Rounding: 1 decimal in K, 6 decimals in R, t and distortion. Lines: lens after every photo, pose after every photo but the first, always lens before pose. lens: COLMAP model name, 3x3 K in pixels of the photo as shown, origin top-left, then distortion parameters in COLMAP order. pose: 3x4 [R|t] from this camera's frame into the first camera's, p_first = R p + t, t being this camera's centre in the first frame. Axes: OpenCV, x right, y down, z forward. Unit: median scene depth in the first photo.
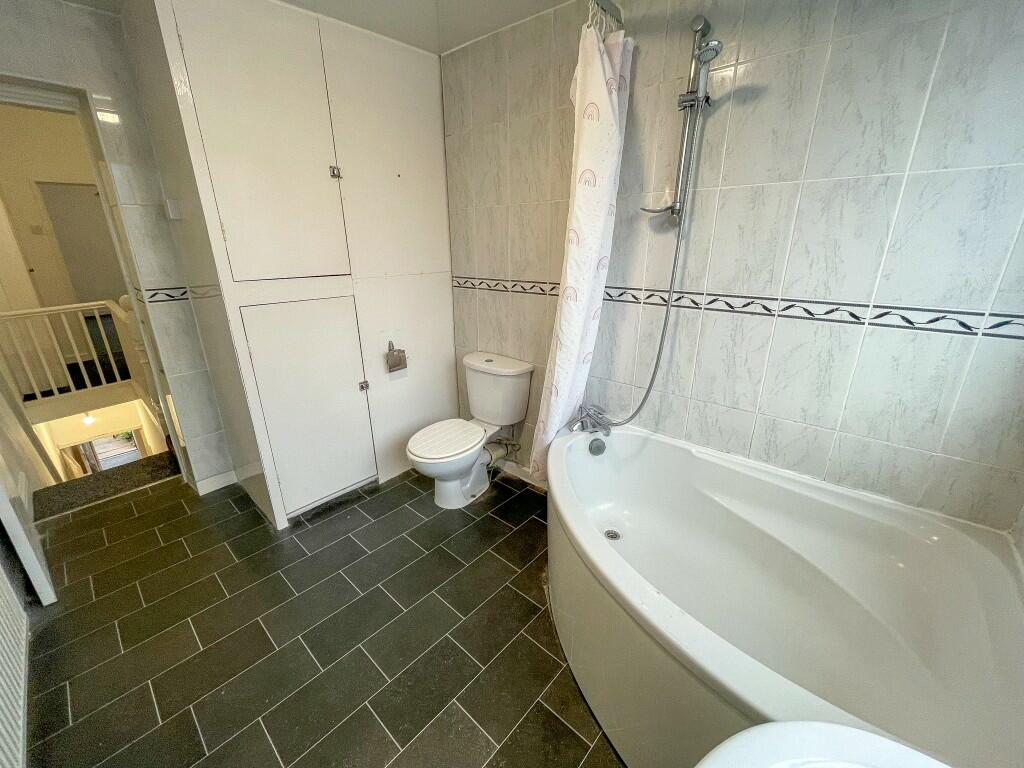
lens RADIAL K [[412.1, 0, 517.4], [0, 412.1, 382.6], [0, 0, 1]] dist [-0.002528, 0.000360]
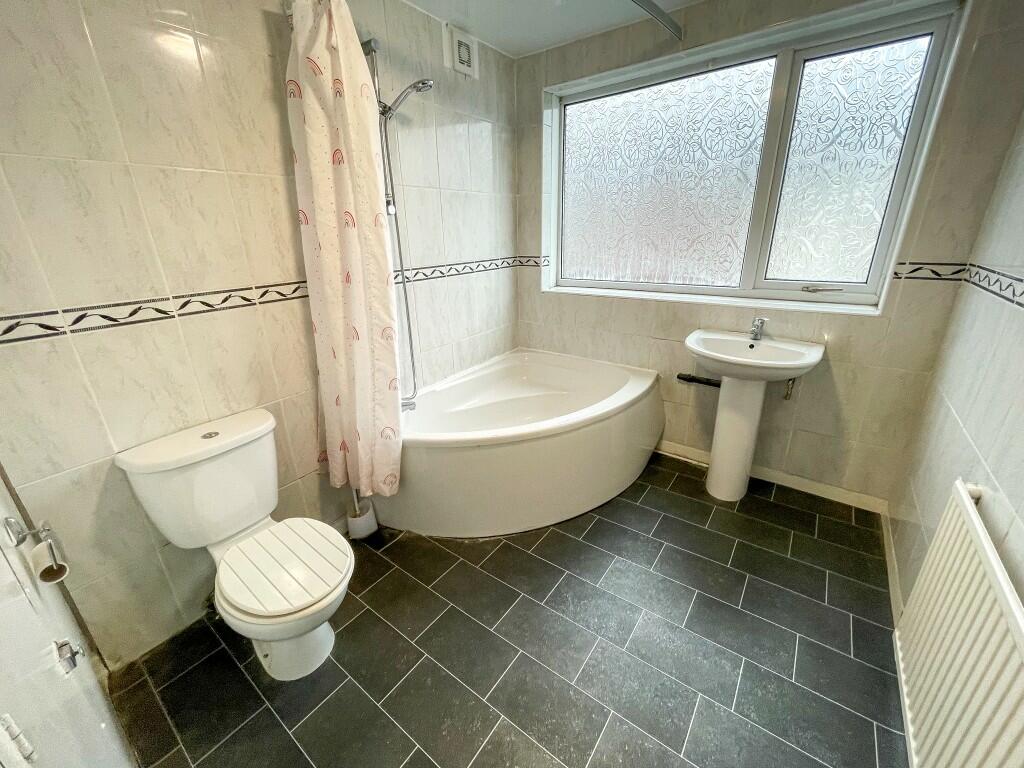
lens RADIAL K [[412.1, 0, 515.7], [0, 412.1, 381.8], [0, 0, 1]] dist [-0.002528, 0.000360]
pose [[-0.094244, -0.342172, 0.934899, -0.675274], [0.340768, 0.871265, 0.353233, -0.190667], [-0.935412, 0.351874, 0.034490, 0.586054]]
